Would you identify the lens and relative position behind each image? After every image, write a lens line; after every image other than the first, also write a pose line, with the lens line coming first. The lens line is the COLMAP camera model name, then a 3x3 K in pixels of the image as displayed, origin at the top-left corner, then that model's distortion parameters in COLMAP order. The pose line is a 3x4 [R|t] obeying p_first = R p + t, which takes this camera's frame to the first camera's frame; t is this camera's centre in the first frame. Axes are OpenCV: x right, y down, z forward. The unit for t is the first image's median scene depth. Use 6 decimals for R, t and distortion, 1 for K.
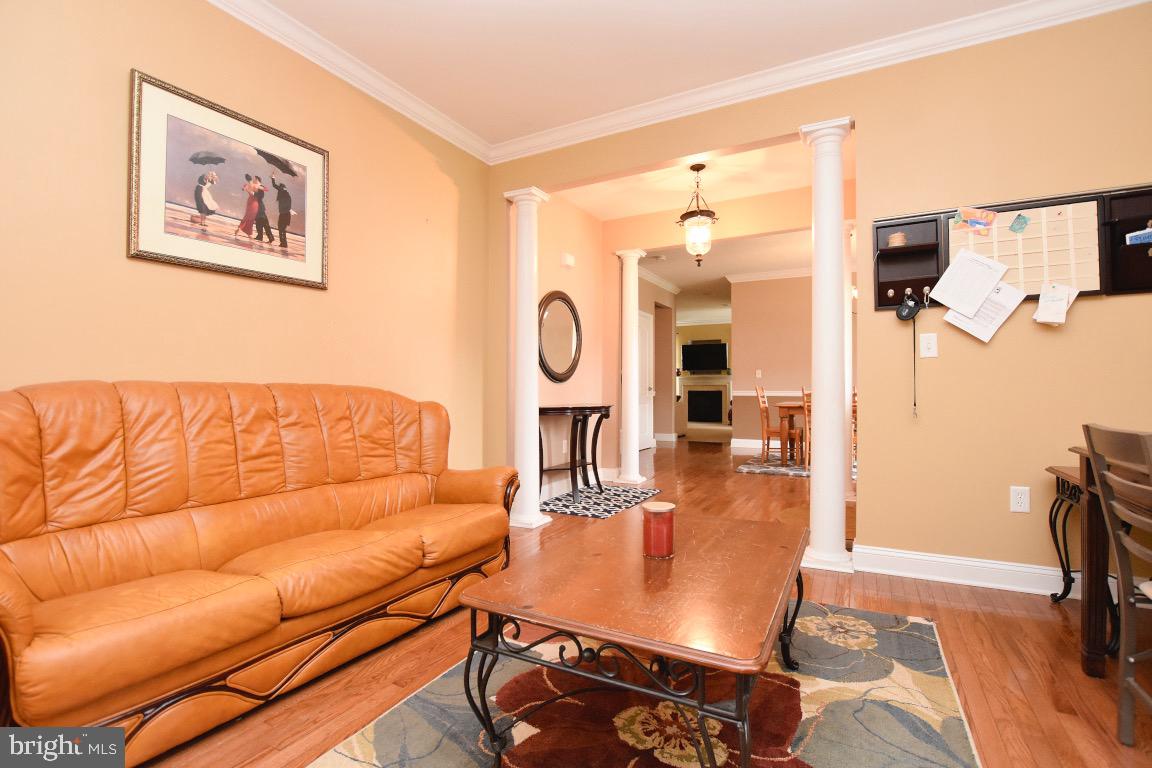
lens RADIAL K [[537.1, 0, 576.0], [0, 537.1, 384.0], [0, 0, 1]] dist [-0.031929, 0.000735]
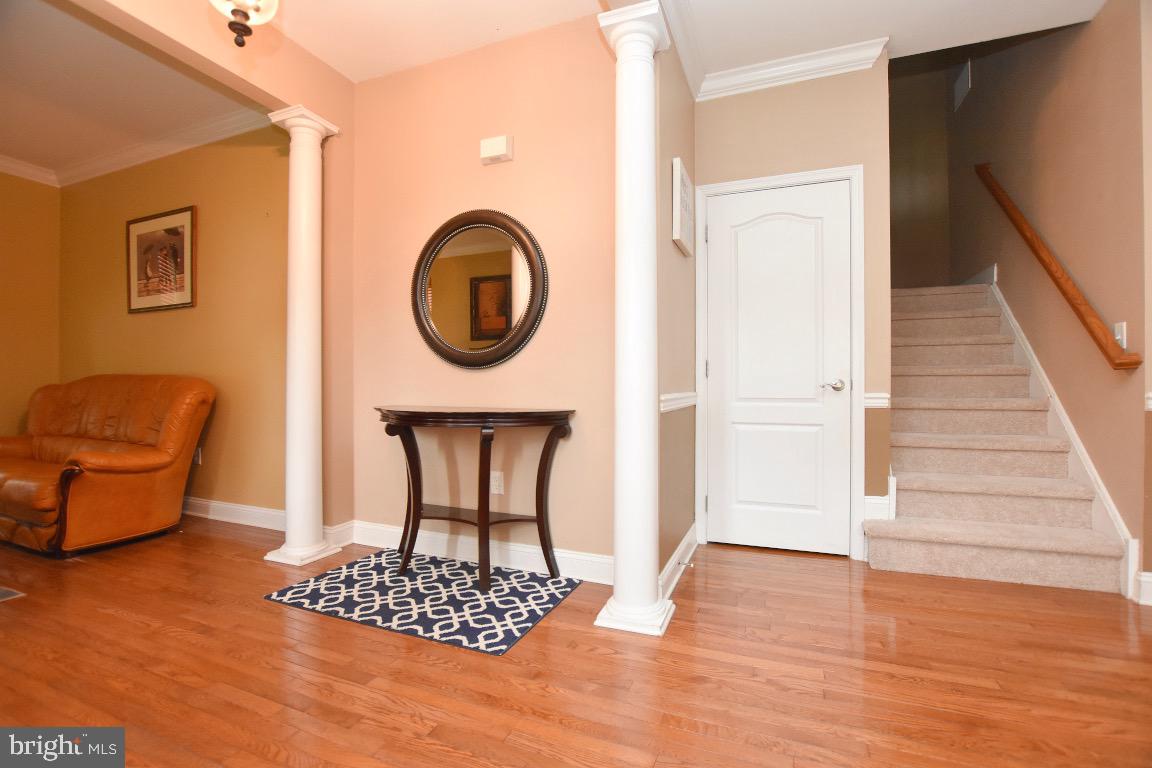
lens RADIAL K [[512.6, 0, 568.3], [0, 512.6, 381.9], [0, 0, 1]] dist [-0.013183, 0.000470]
pose [[0.087112, -0.001565, -0.996197, 0.935381], [0.000700, 0.999999, -0.001509, 0.021427], [0.996198, -0.000566, 0.087113, 1.864900]]
